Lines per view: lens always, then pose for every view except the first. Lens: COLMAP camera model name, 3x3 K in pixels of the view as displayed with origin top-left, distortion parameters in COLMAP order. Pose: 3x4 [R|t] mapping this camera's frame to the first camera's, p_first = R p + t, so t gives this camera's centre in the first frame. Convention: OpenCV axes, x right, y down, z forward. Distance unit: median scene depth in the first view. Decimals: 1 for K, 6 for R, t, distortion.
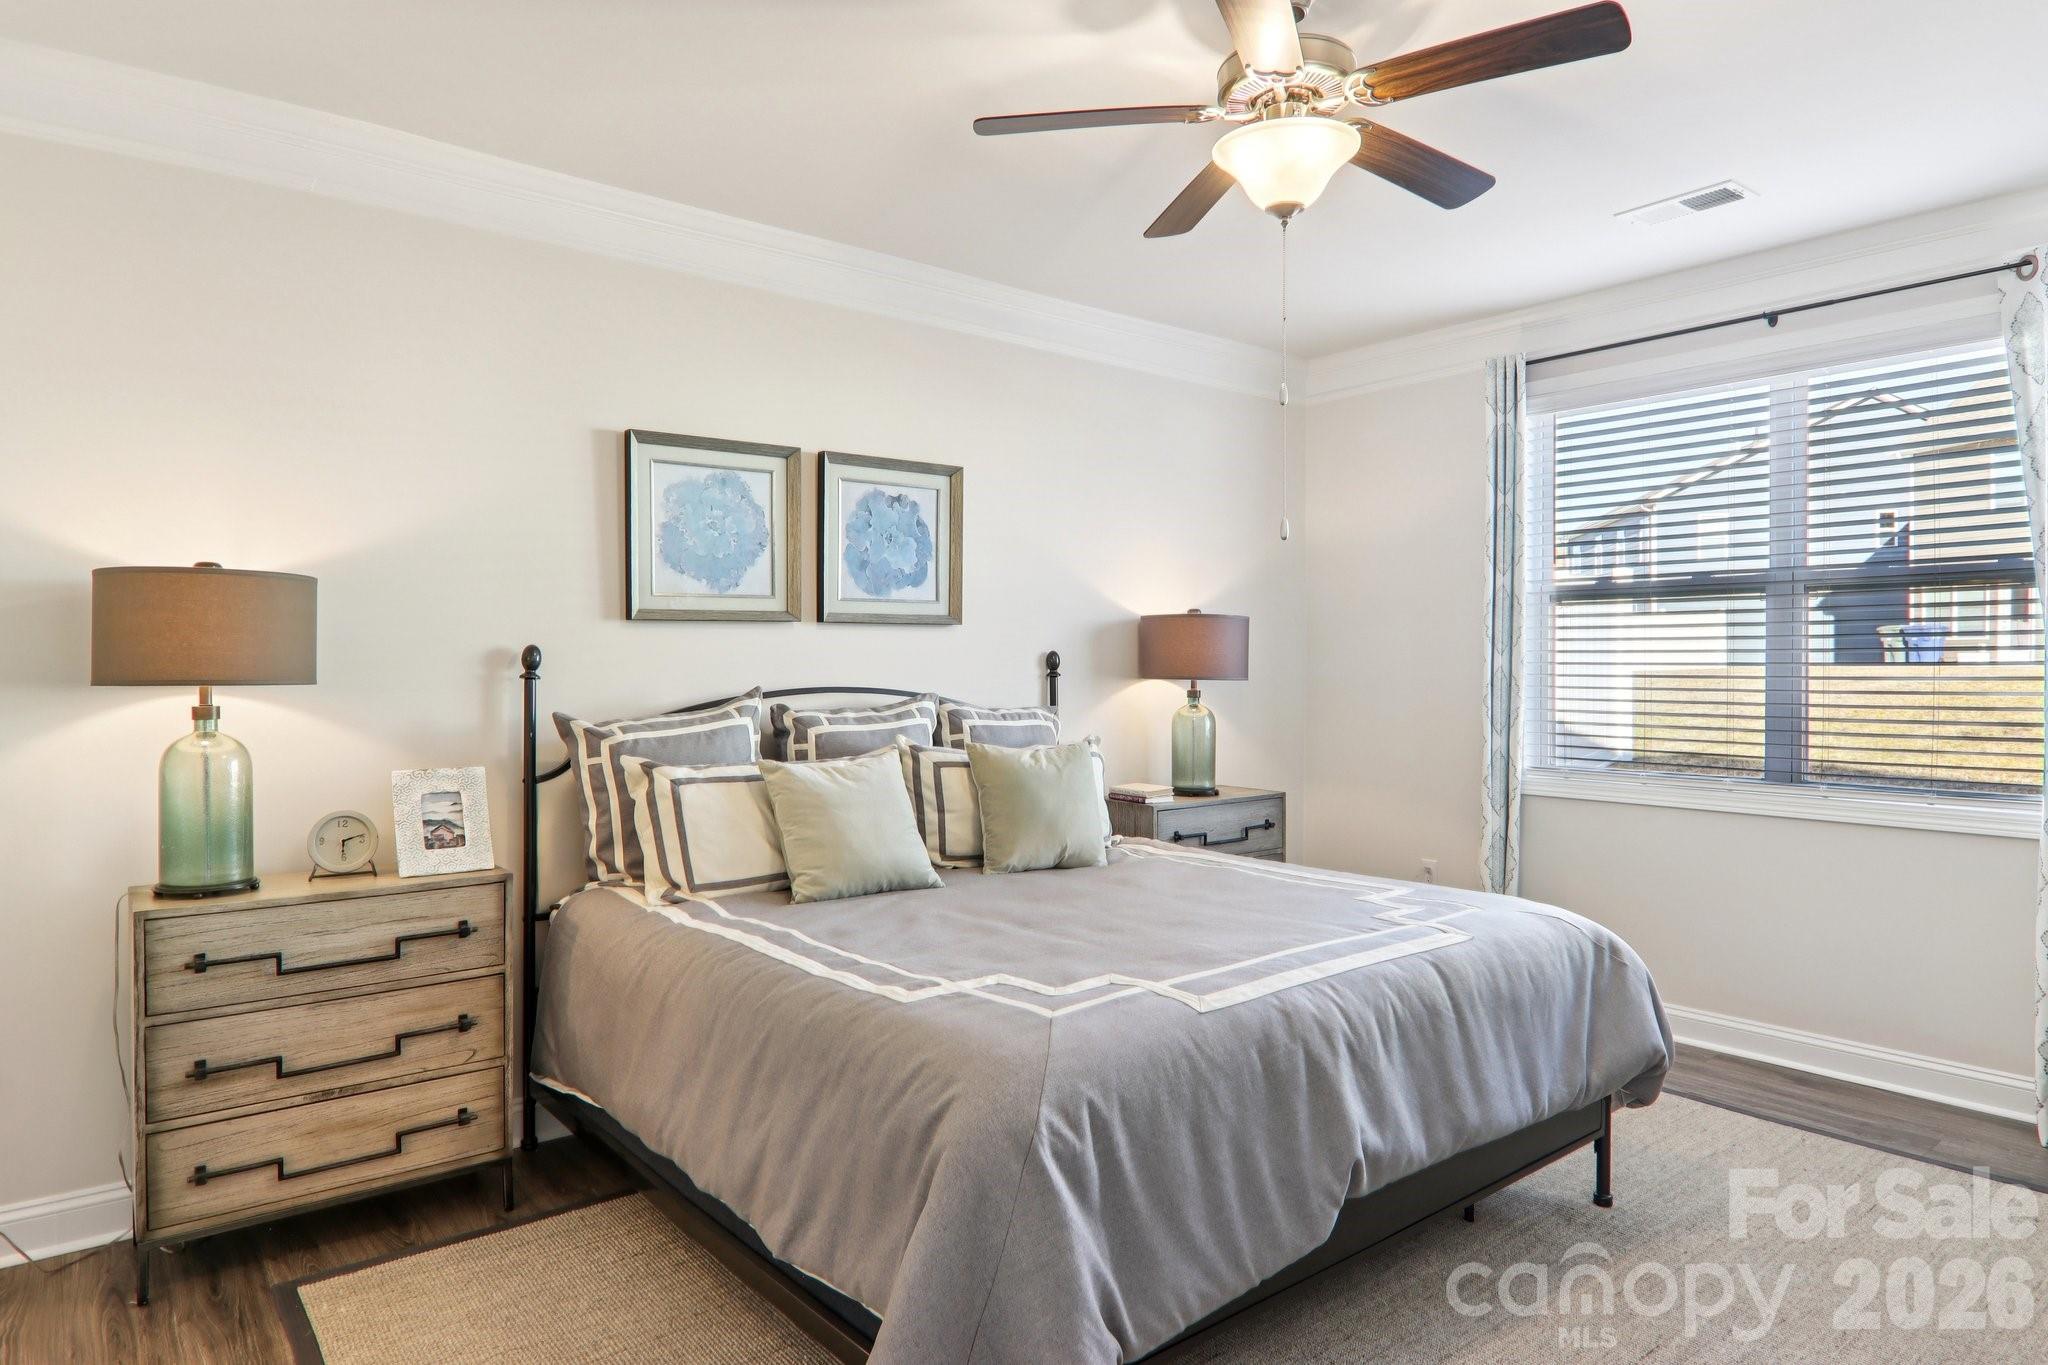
lens RADIAL K [[1194.5, 0, 1026.8], [0, 1194.5, 681.5], [0, 0, 1]] dist [0.004946, -0.015219]
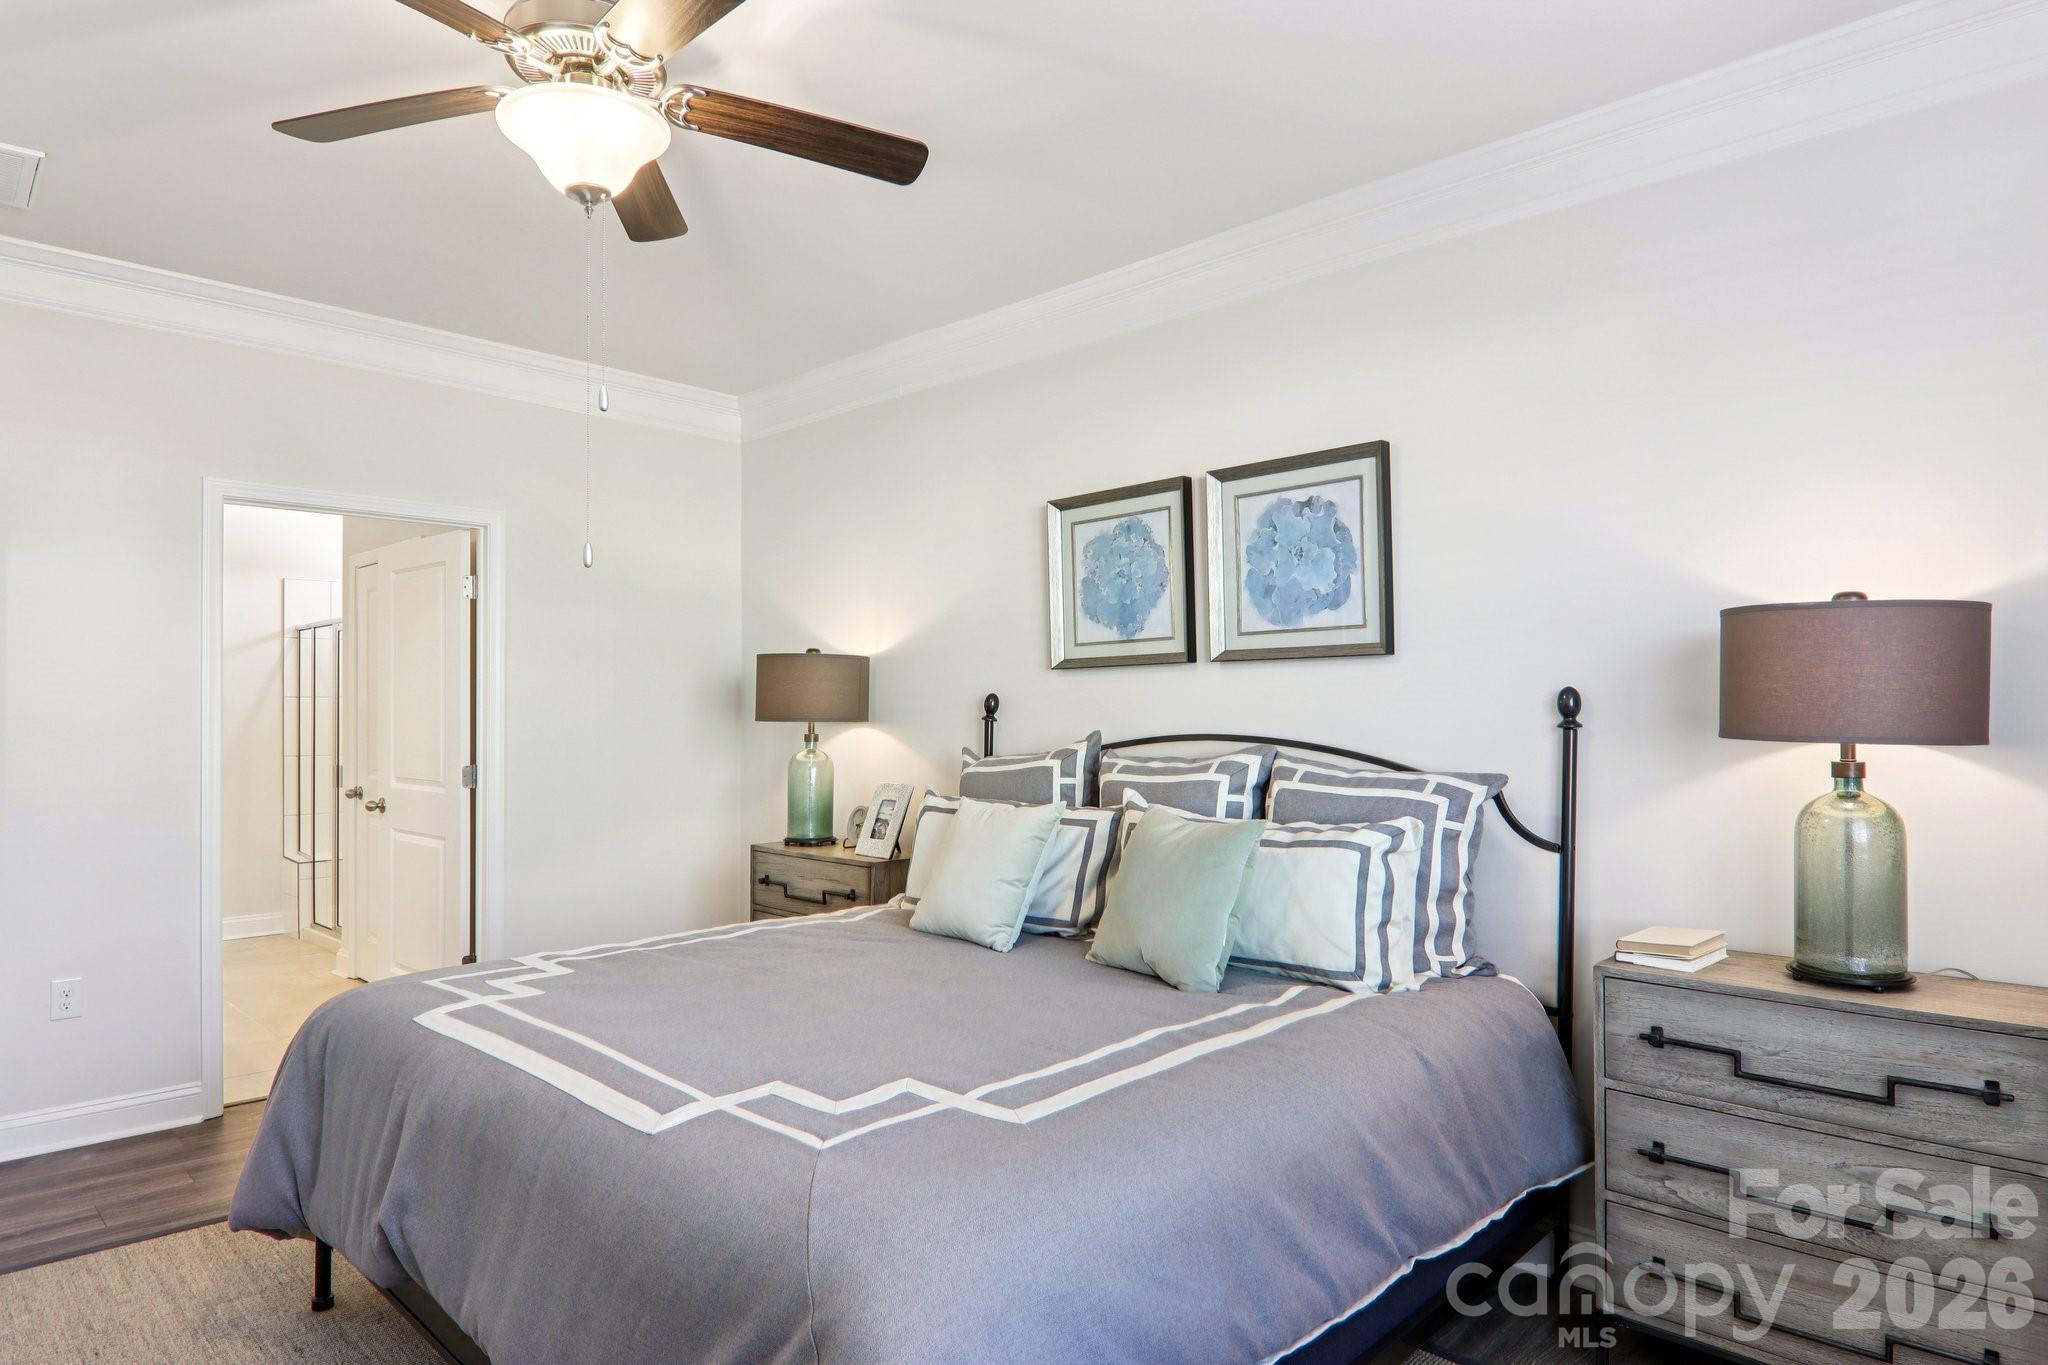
lens RADIAL K [[1194.5, 0, 1027.3], [0, 1194.5, 695.7], [0, 0, 1]] dist [0.004946, -0.015219]
pose [[0.113385, -0.016212, -0.993419, 0.668434], [-0.020205, 0.999622, -0.018620, -0.004357], [0.993346, 0.022184, 0.113015, 0.724126]]
